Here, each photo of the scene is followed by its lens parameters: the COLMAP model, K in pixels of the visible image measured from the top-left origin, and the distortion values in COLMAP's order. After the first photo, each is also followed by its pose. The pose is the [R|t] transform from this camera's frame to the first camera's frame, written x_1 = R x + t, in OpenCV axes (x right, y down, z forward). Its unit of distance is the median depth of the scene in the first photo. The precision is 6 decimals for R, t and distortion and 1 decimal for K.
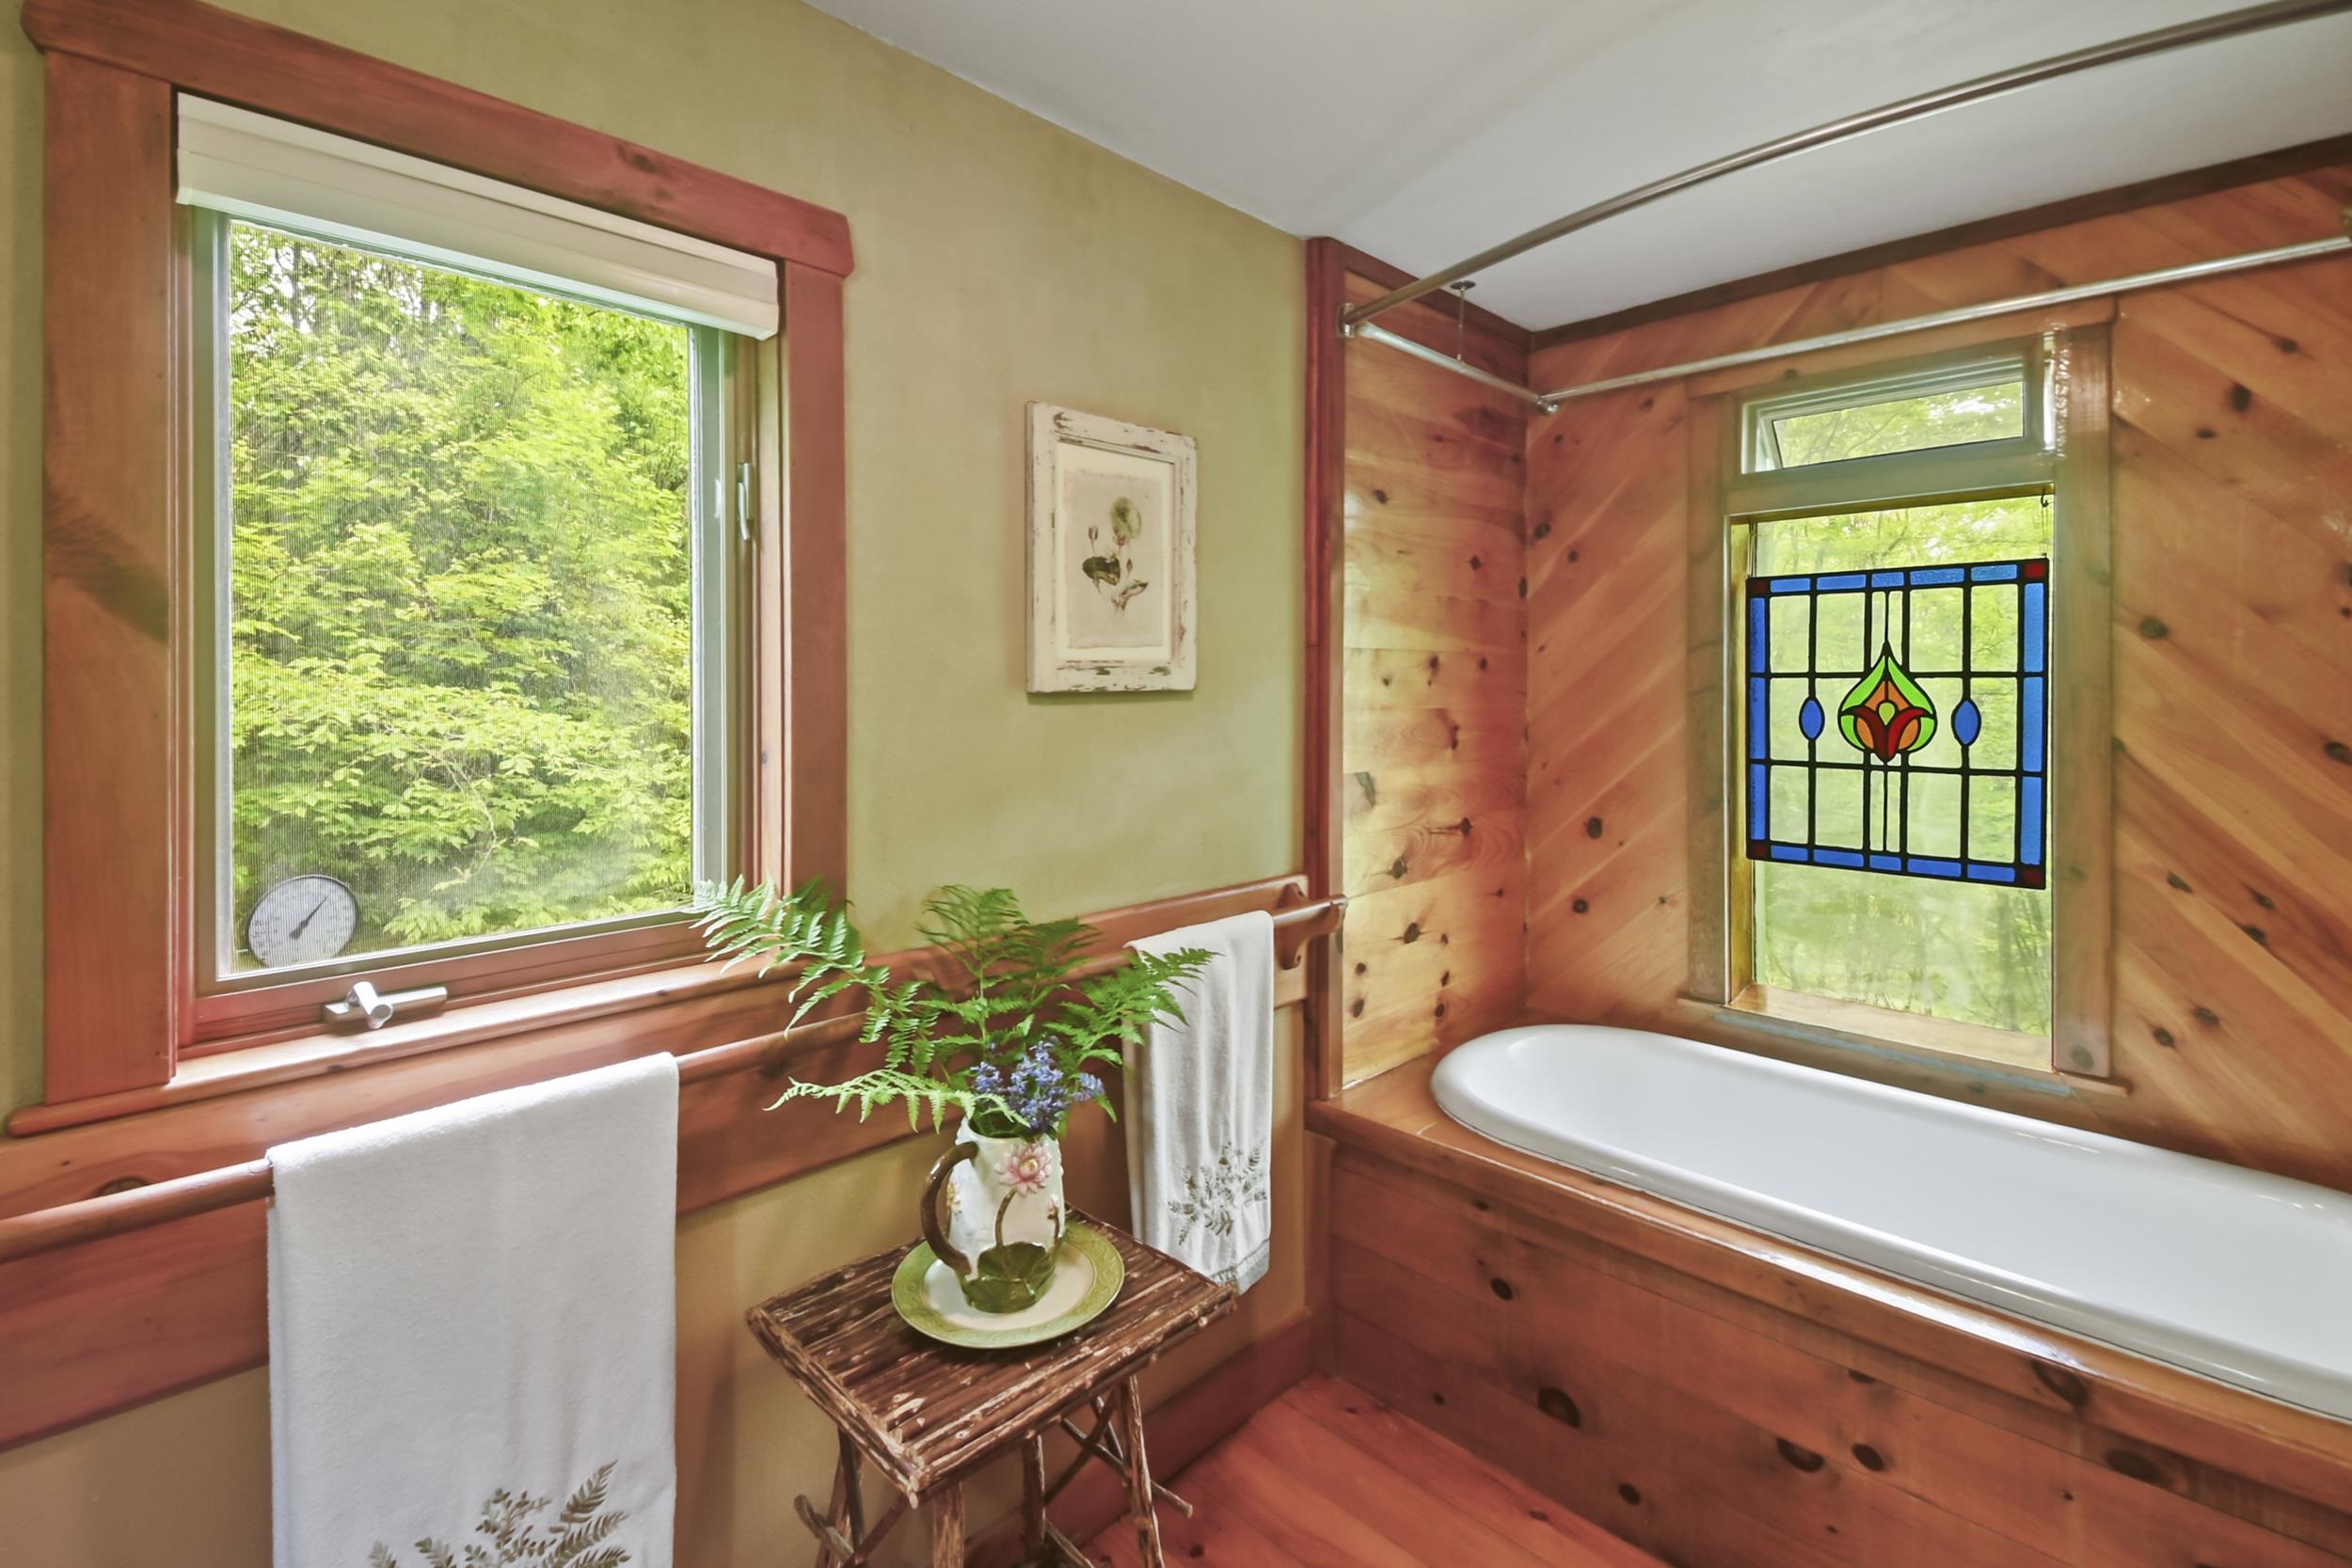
lens RADIAL K [[1079.4, 0, 1165.7], [0, 1079.4, 715.8], [0, 0, 1]] dist [0.040708, -0.027172]
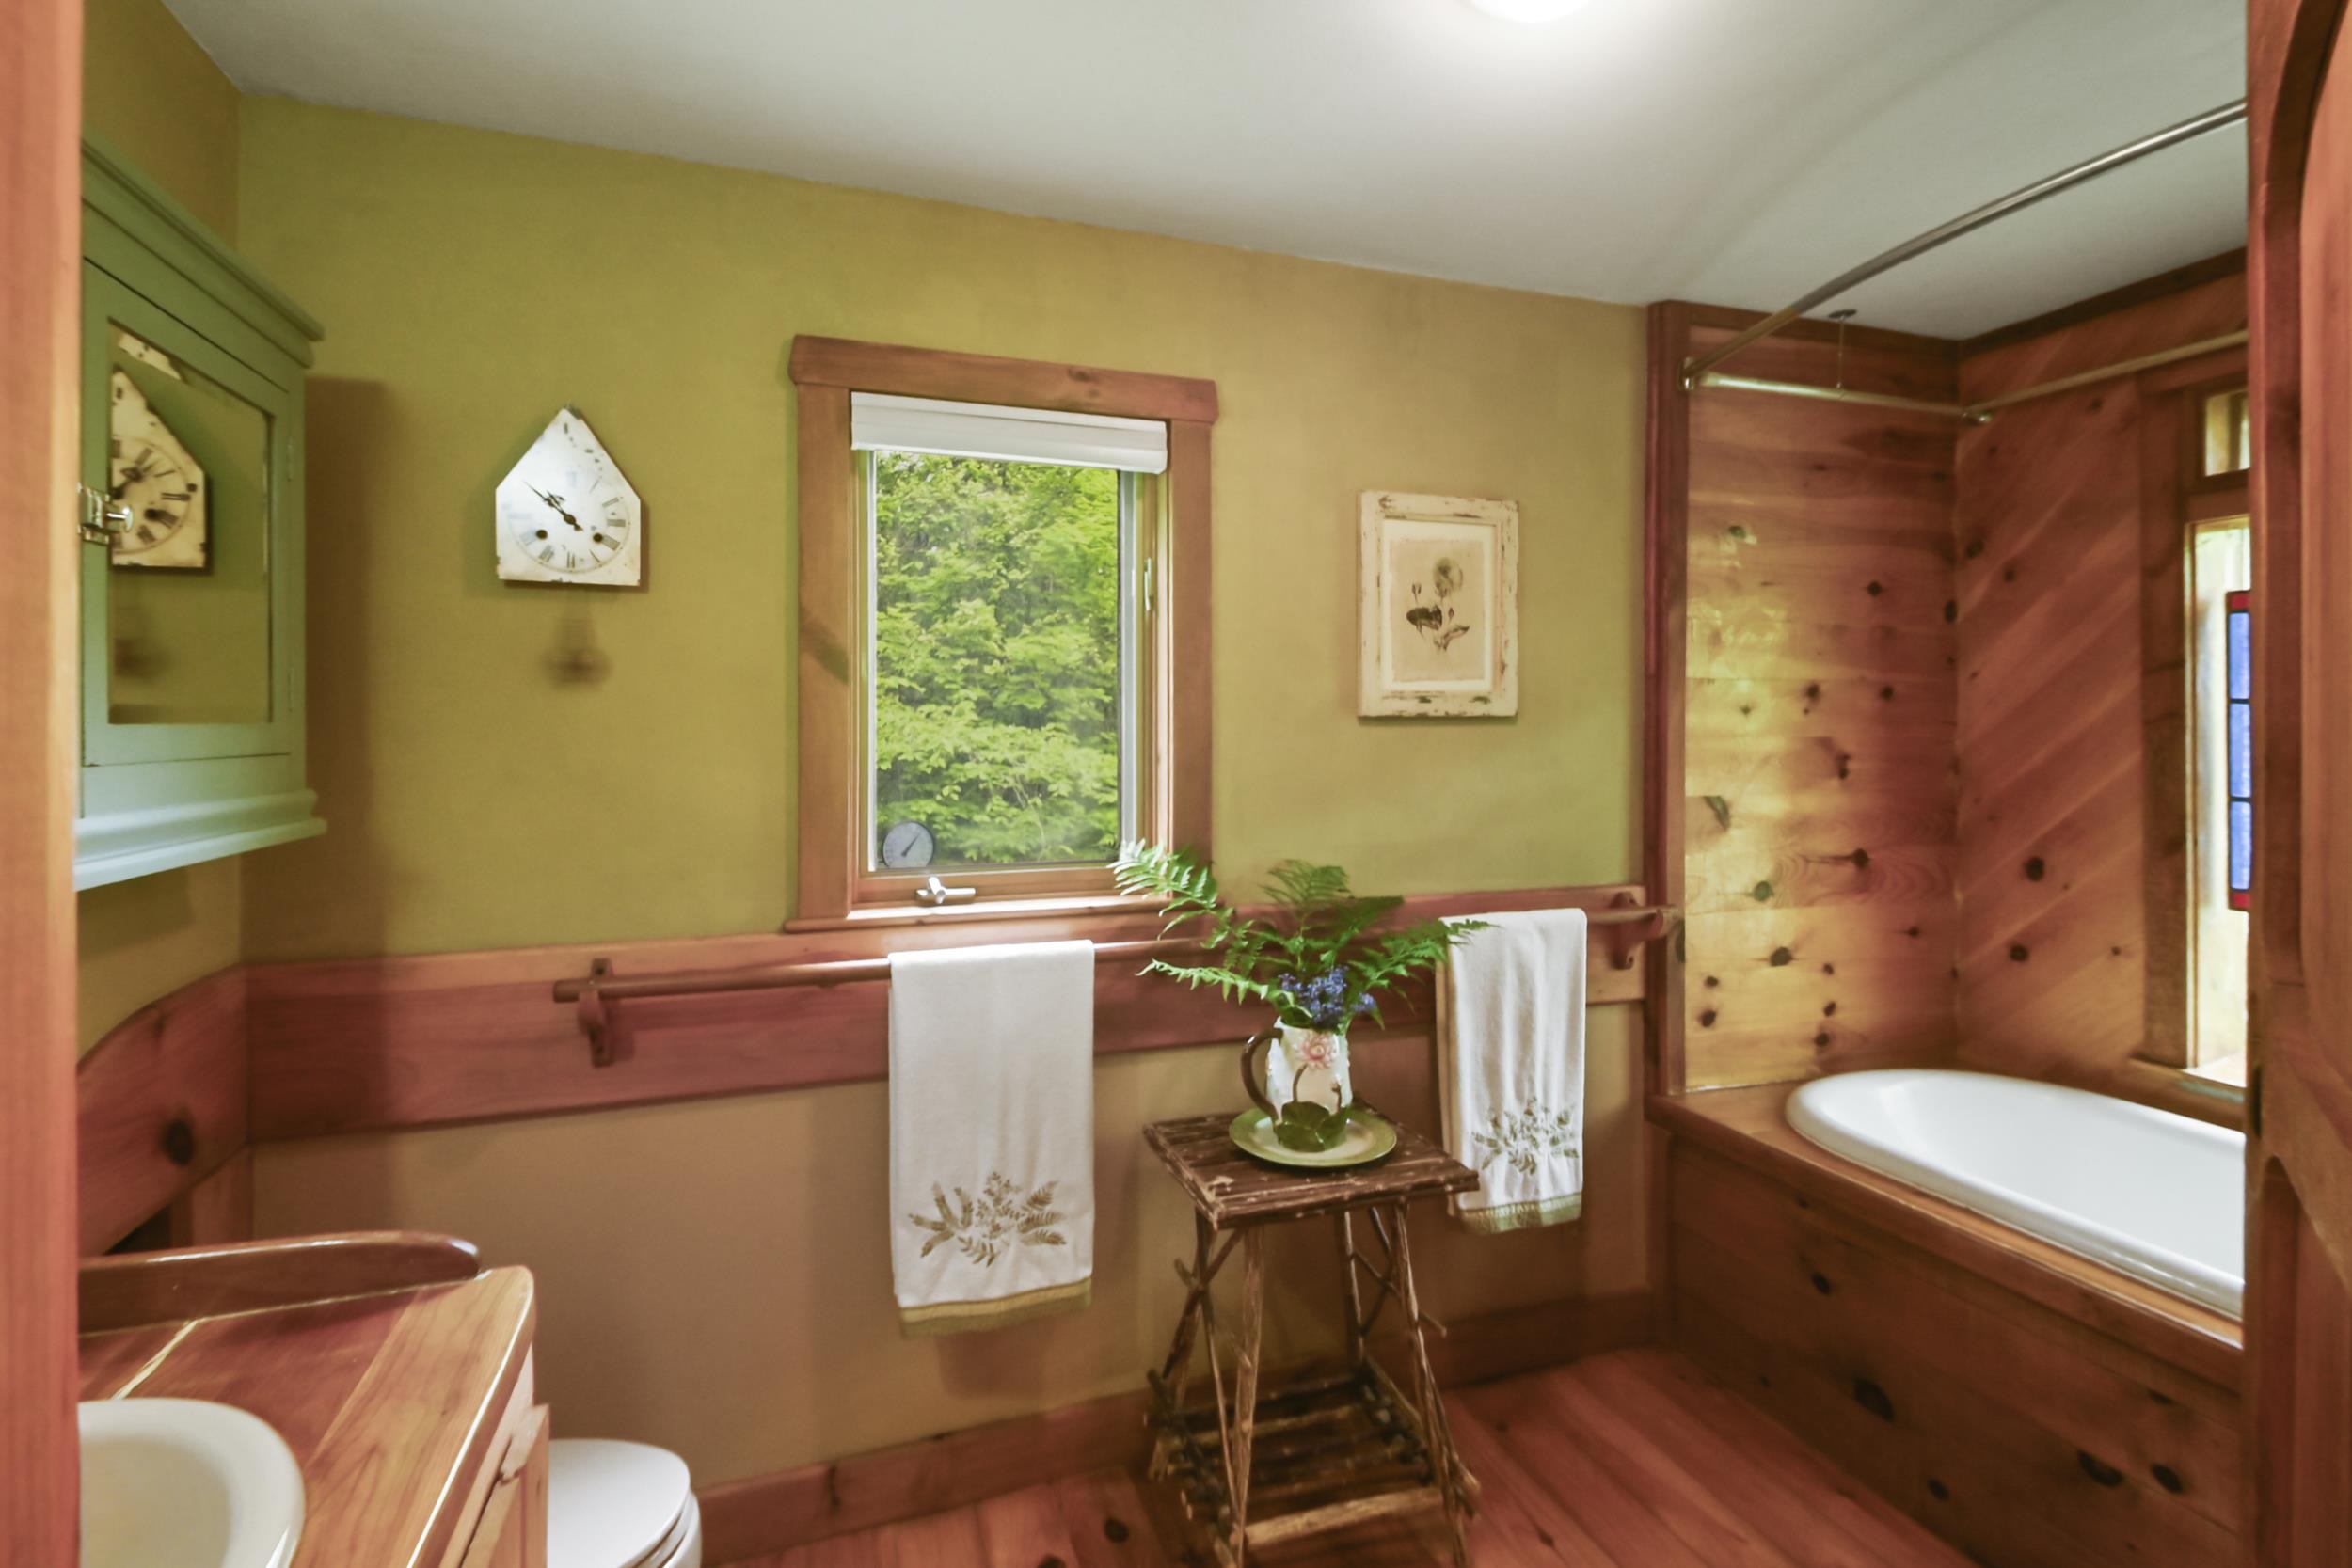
lens RADIAL K [[1075.6, 0, 1176.0], [0, 1075.6, 784.0], [0, 0, 1]] dist [-0.002963, -0.001191]
pose [[0.903657, 0.021199, -0.427733, 0.192712], [-0.011115, 0.999599, 0.026060, 0.023813], [0.428113, -0.018795, 0.903530, -0.212952]]
